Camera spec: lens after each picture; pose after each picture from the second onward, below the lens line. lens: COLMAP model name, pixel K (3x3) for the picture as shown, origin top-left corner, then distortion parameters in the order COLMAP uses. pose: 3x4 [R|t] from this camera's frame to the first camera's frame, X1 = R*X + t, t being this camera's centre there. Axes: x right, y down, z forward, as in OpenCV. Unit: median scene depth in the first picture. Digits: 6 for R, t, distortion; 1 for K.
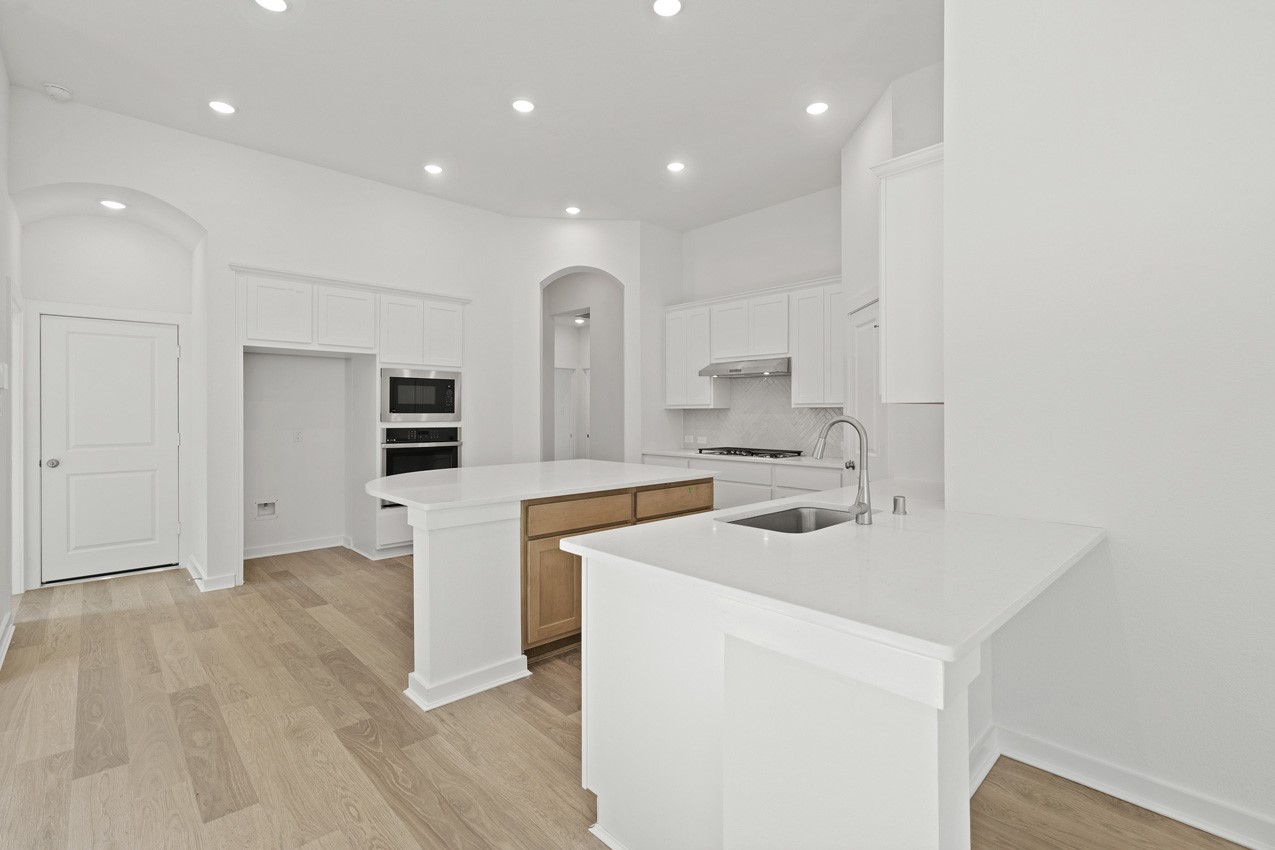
lens RADIAL K [[581.5, 0, 646.9], [0, 581.5, 409.4], [0, 0, 1]] dist [-0.006287, 0.002113]
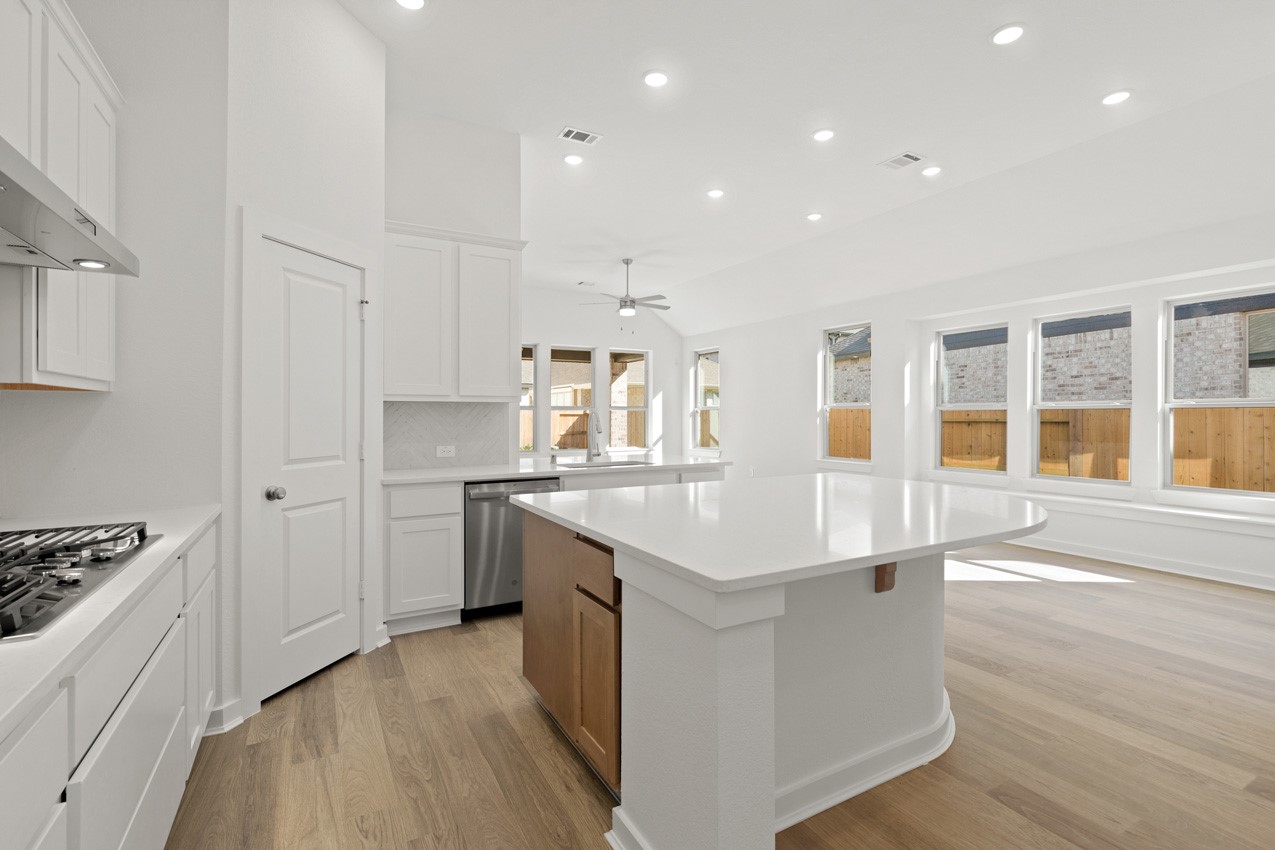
lens RADIAL K [[581.5, 0, 639.3], [0, 581.5, 413.8], [0, 0, 1]] dist [-0.006287, 0.002113]
pose [[-0.967435, 0.003085, 0.253102, -0.136624], [0.000793, 0.999958, -0.009158, 0.016158], [-0.253119, -0.008659, -0.967396, 1.237974]]
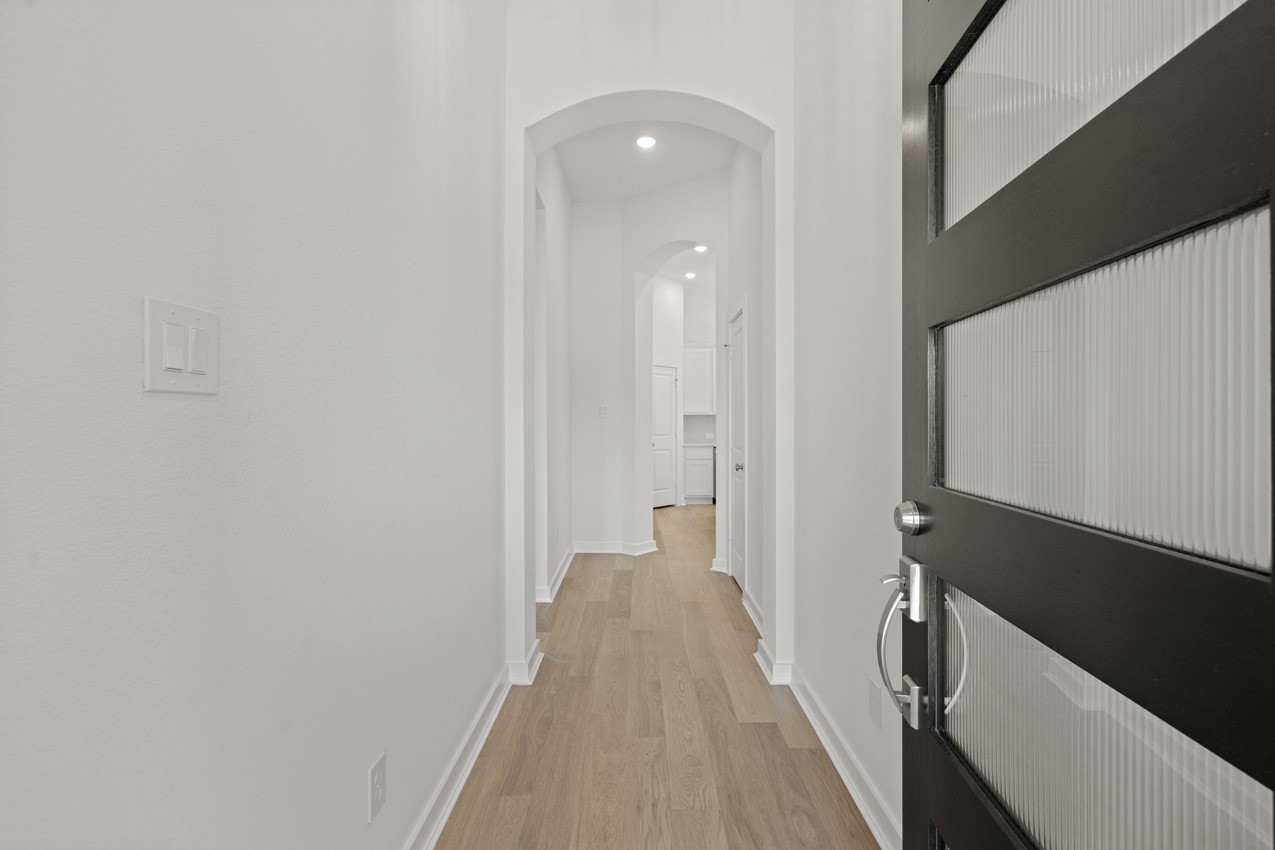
lens RADIAL K [[581.5, 0, 637.0], [0, 581.5, 423.1], [0, 0, 1]] dist [-0.006287, 0.002113]
pose [[-0.726141, 0.004625, 0.687530, -0.782886], [0.001216, 0.999984, -0.005443, 0.028951], [-0.687544, -0.003116, -0.726136, 2.030899]]
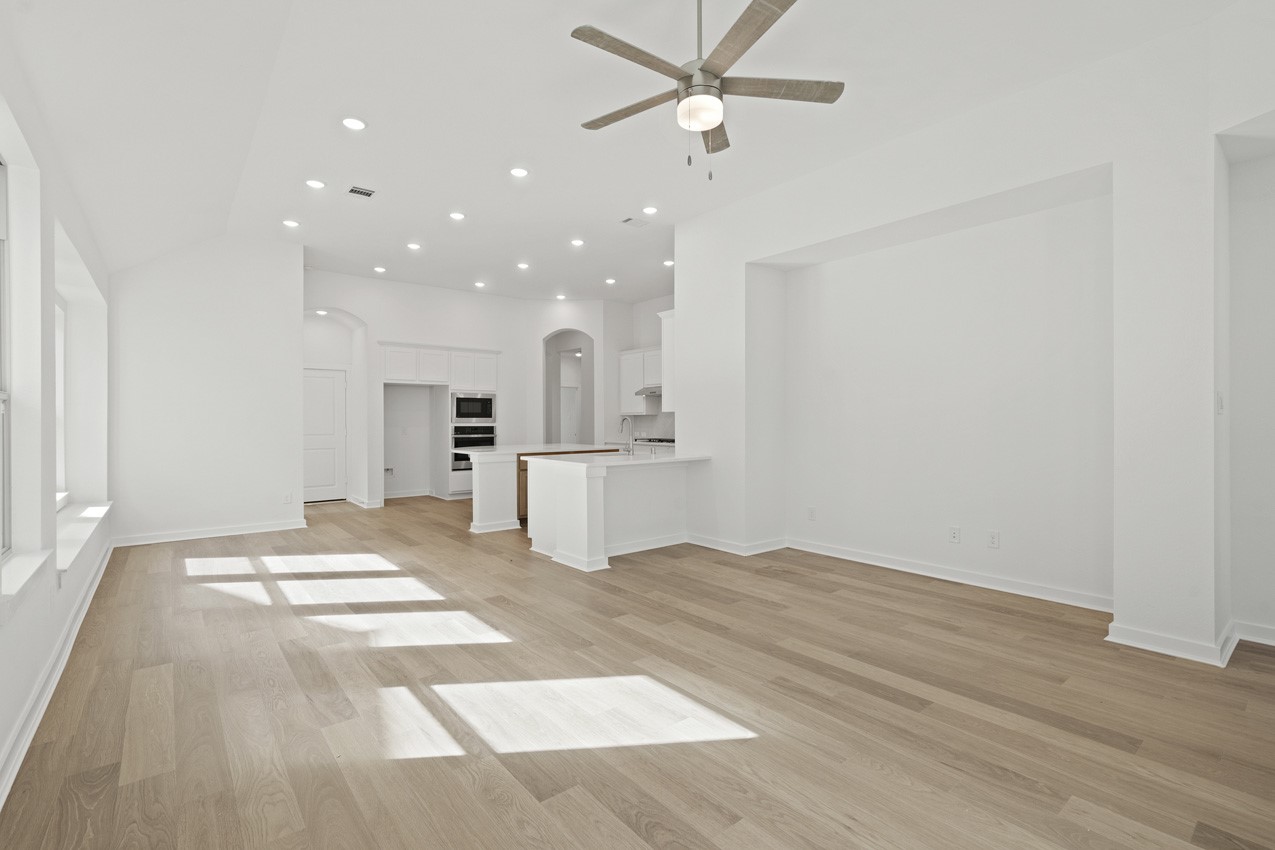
lens RADIAL K [[581.5, 0, 644.3], [0, 581.5, 418.3], [0, 0, 1]] dist [-0.006287, 0.002113]
pose [[0.997177, -0.002288, -0.075047, 0.267439], [0.002523, 0.999992, 0.003044, 0.003914], [0.075040, -0.003225, 0.997175, -0.735559]]
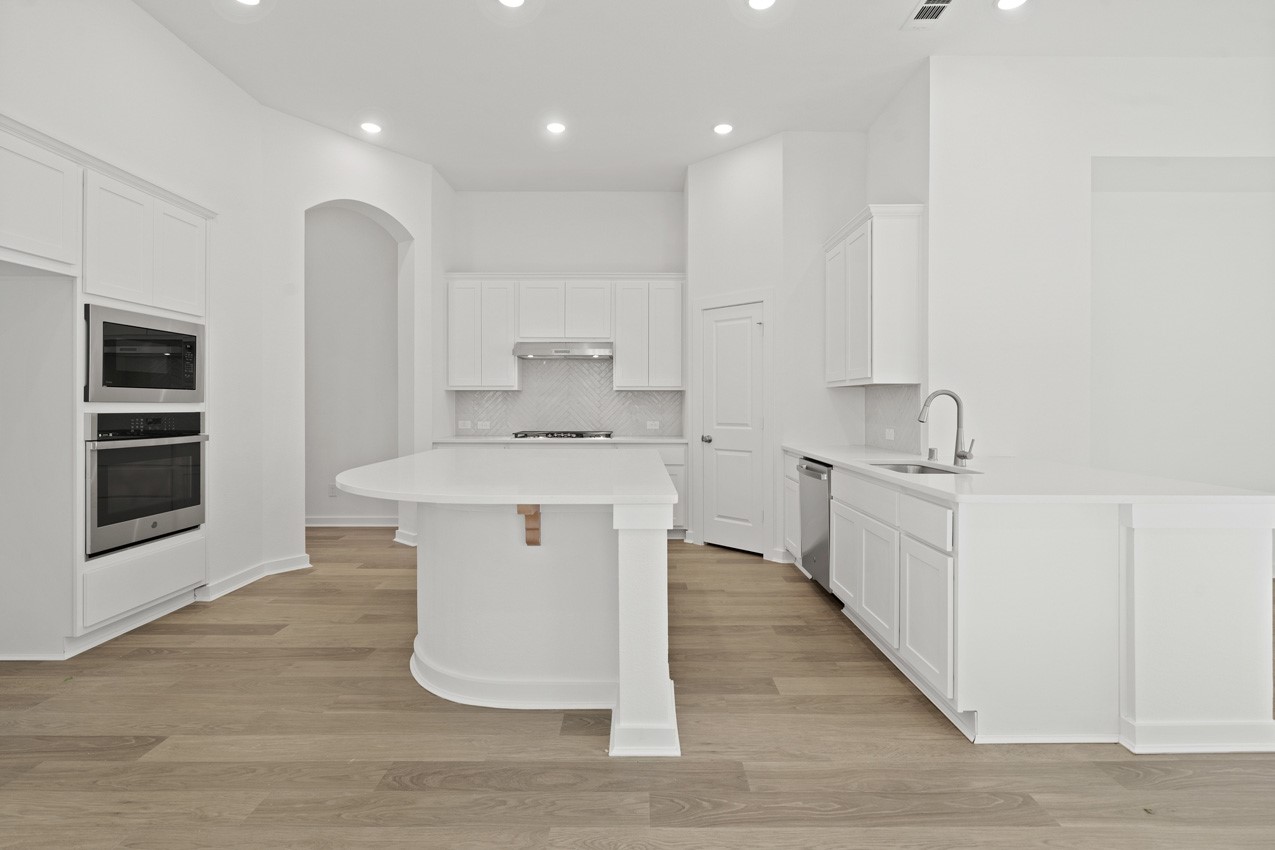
lens RADIAL K [[581.5, 0, 640.2], [0, 581.5, 401.6], [0, 0, 1]] dist [-0.006287, 0.002113]
pose [[0.687760, 0.004610, 0.725924, -0.492279], [-0.006427, 0.999979, -0.000260, 0.017743], [-0.725910, -0.004487, 0.687775, 0.244102]]
